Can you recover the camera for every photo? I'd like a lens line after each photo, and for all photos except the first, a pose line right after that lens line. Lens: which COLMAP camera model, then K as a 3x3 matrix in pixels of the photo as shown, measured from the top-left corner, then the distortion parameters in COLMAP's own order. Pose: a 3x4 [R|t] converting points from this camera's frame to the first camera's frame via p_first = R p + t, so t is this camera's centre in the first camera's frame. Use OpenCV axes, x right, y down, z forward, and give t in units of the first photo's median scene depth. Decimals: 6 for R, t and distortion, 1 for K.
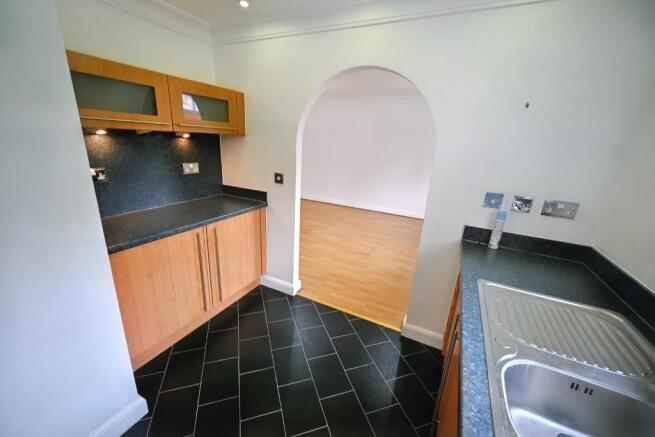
lens RADIAL K [[254.9, 0, 324.0], [0, 254.9, 218.7], [0, 0, 1]] dist [0.000621, 0.000133]
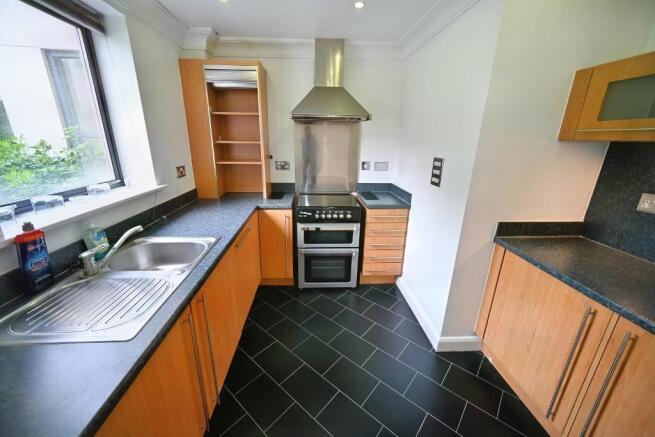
lens RADIAL K [[254.9, 0, 324.0], [0, 254.9, 218.7], [0, 0, 1]] dist [0.000621, 0.000133]
pose [[-0.864033, 0.091291, -0.495089, 0.340715], [-0.201084, 0.838986, 0.505637, -0.312967], [0.461533, 0.536441, -0.706554, 1.077500]]
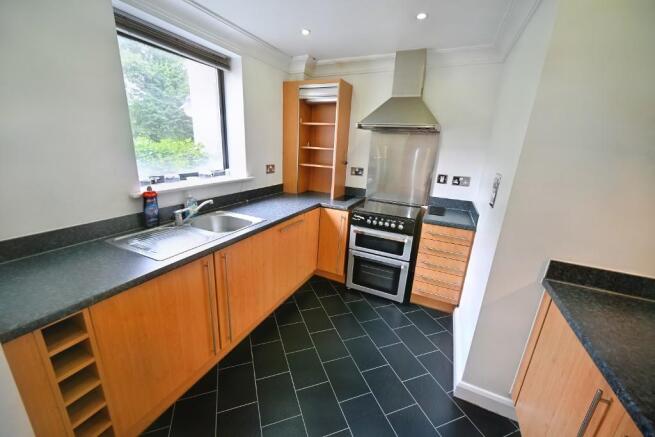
lens RADIAL K [[254.9, 0, 324.0], [0, 254.9, 218.7], [0, 0, 1]] dist [0.000621, 0.000133]
pose [[-0.994725, -0.086573, -0.055024, -0.005940], [-0.102563, 0.829892, 0.548416, -0.394370], [-0.001813, 0.551166, -0.834394, 1.274467]]
